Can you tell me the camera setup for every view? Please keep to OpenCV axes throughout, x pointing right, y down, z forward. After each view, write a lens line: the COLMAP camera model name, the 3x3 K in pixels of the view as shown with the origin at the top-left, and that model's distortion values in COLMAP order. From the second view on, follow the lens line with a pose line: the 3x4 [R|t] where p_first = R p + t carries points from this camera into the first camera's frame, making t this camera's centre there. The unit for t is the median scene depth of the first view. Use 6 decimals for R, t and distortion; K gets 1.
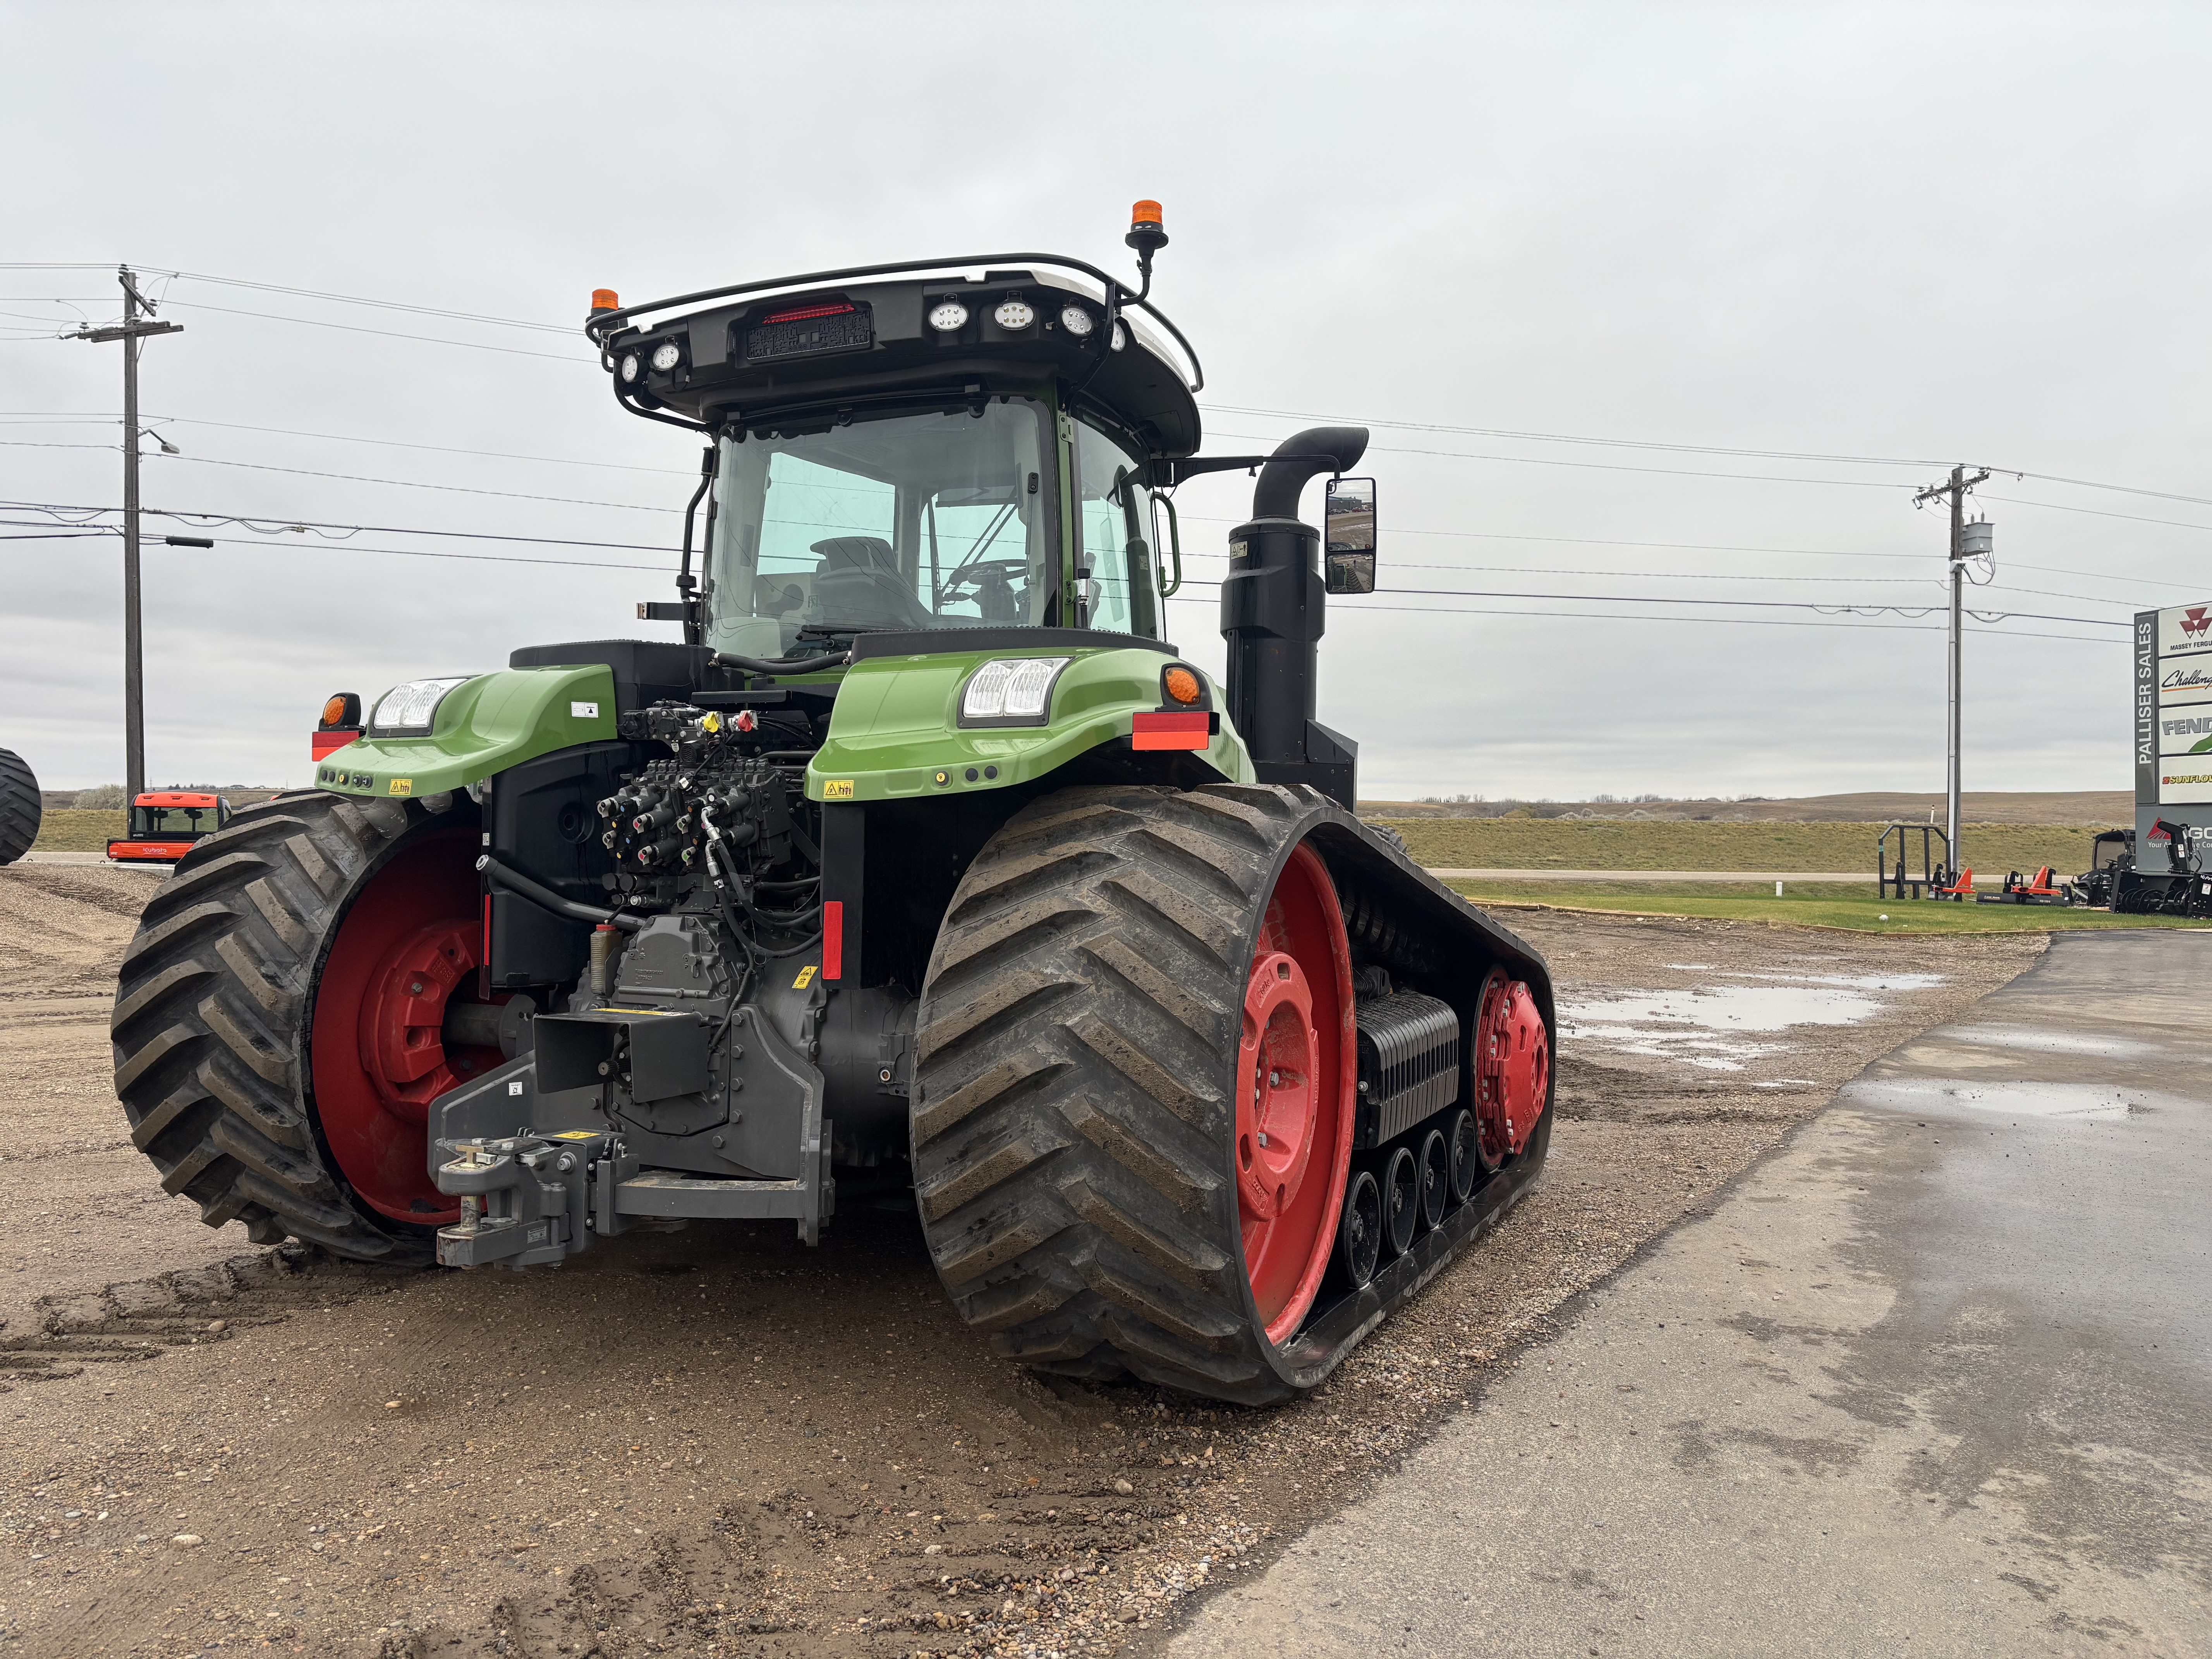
lens RADIAL K [[1716.6, 0, 1111.1], [0, 1716.6, 828.4], [0, 0, 1]] dist [0.038494, -0.016501]
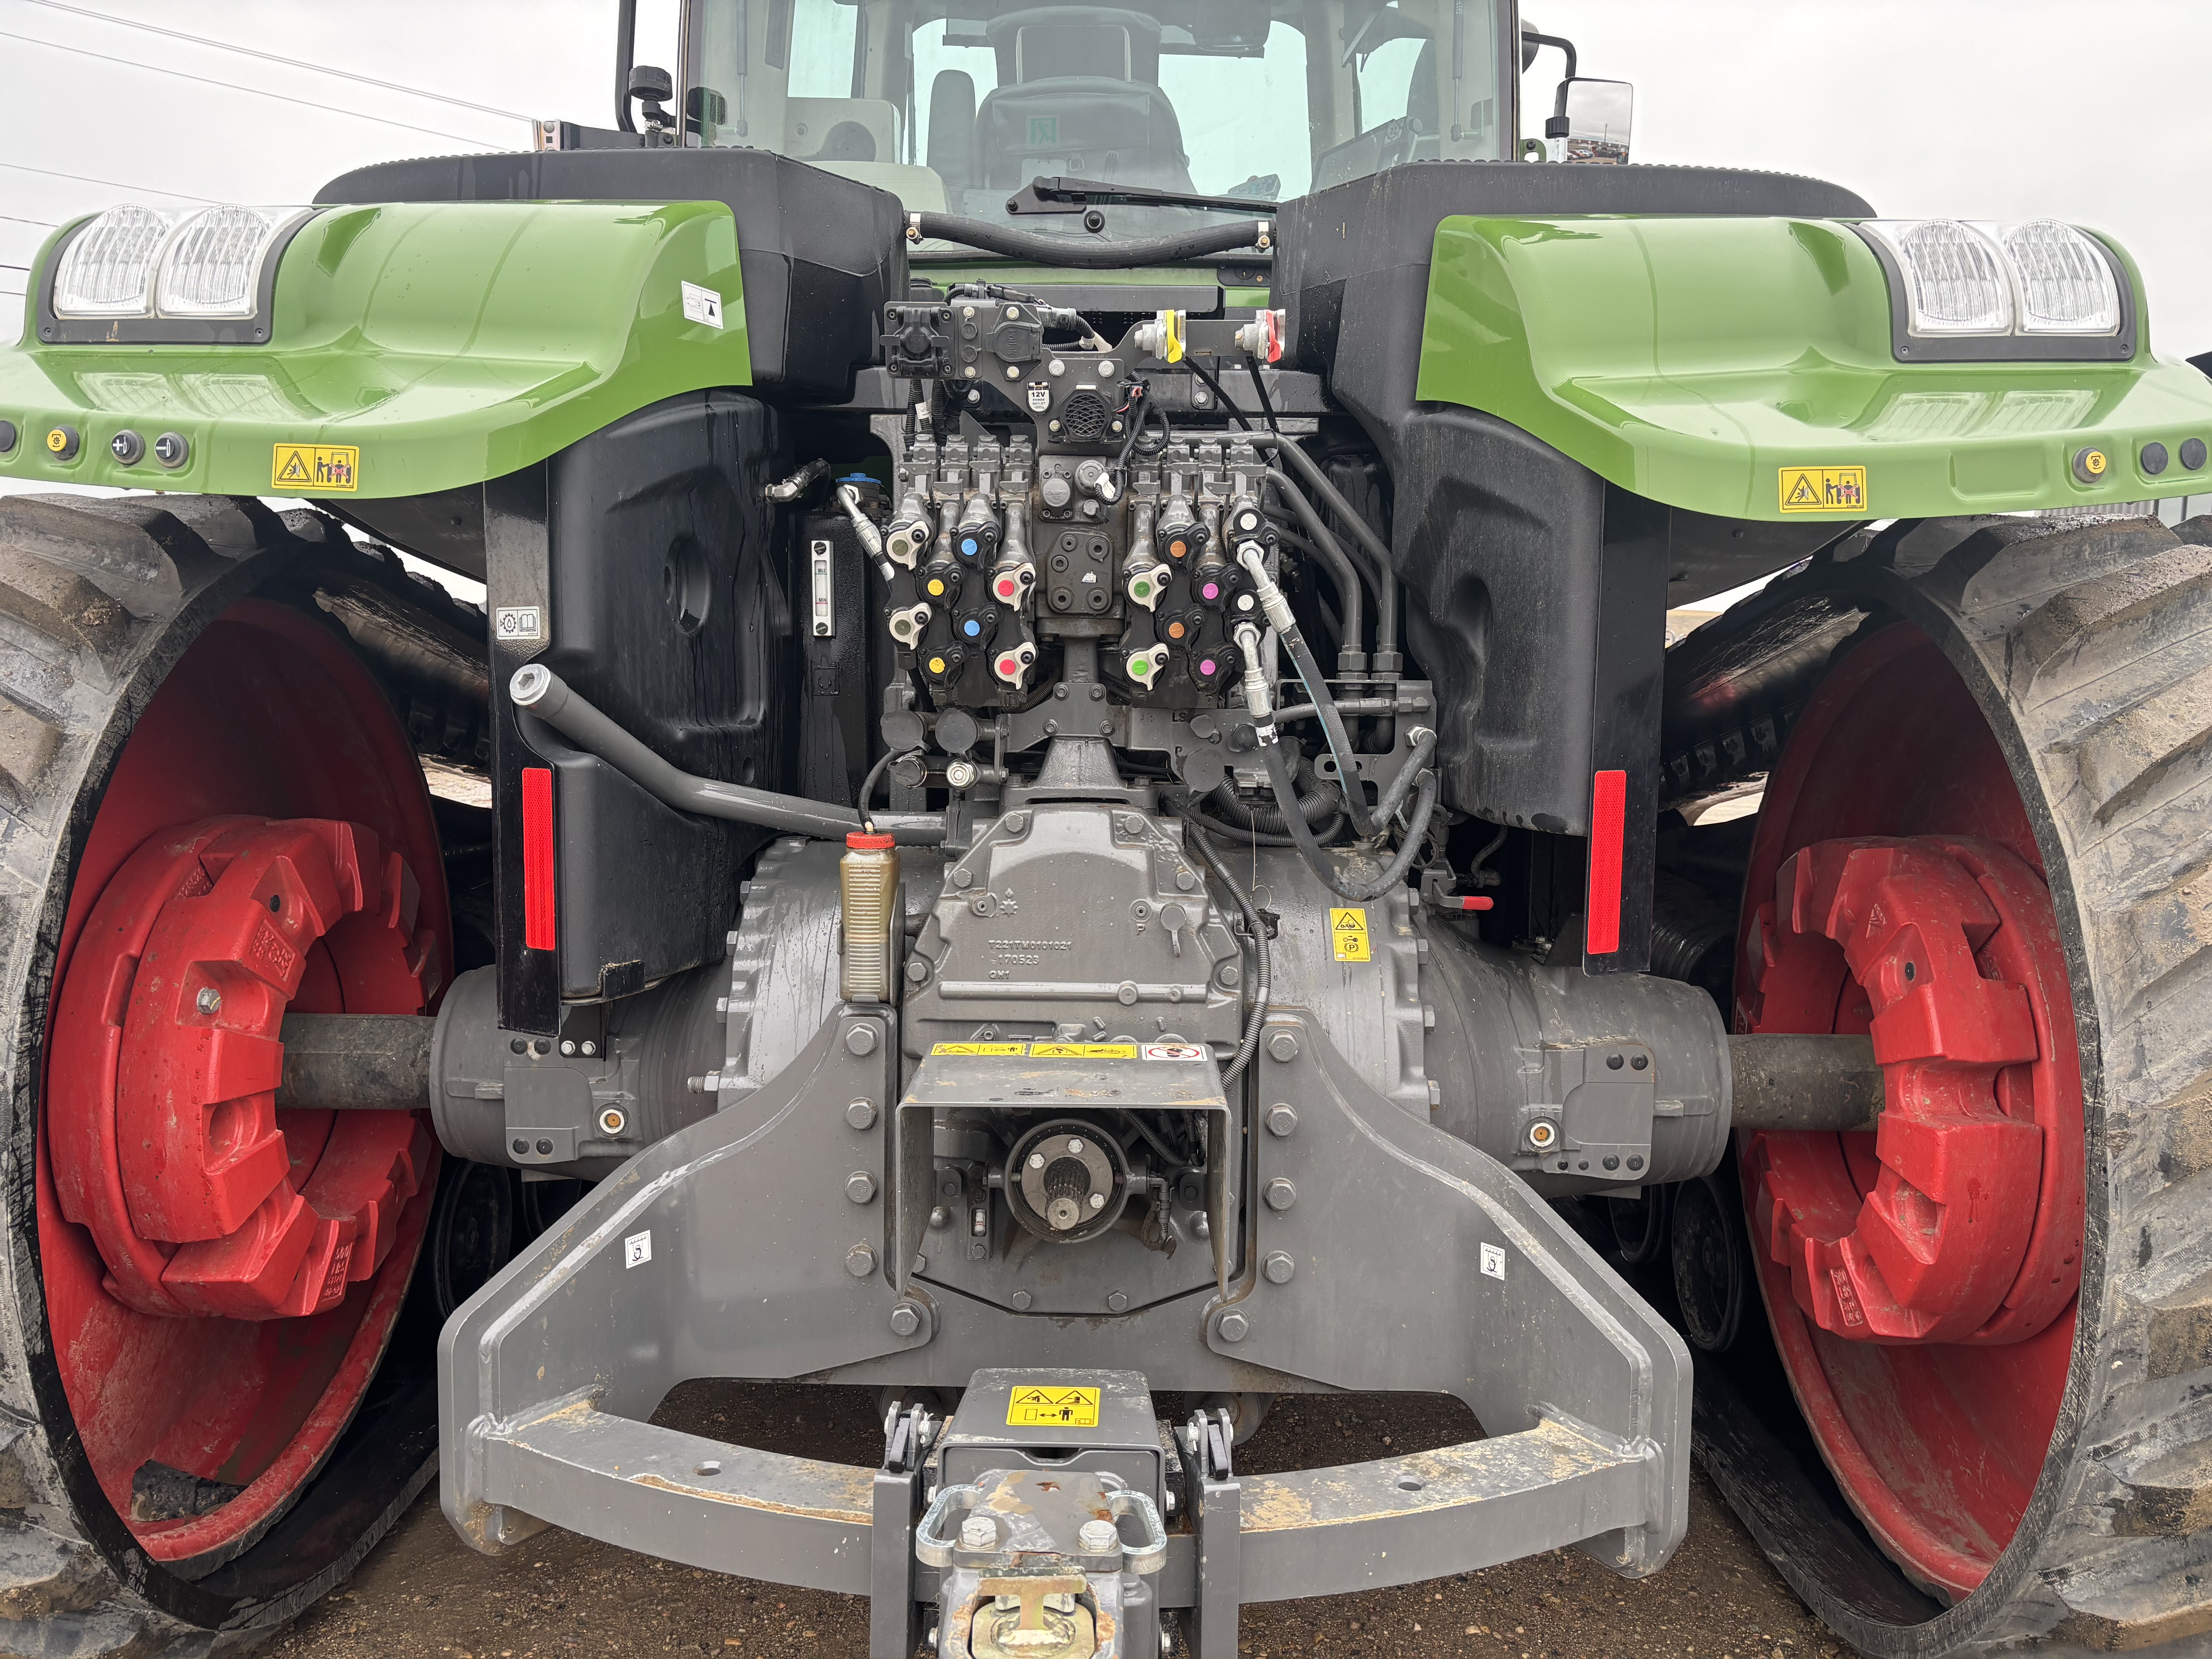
lens RADIAL K [[1716.6, 0, 1102.9], [0, 1716.6, 829.0], [0, 0, 1]] dist [0.038494, -0.016501]
pose [[0.909574, -0.044711, 0.413130, -0.398307], [-0.001871, 0.993744, 0.111668, 0.008544], [-0.415538, -0.102343, 0.903800, 0.588144]]
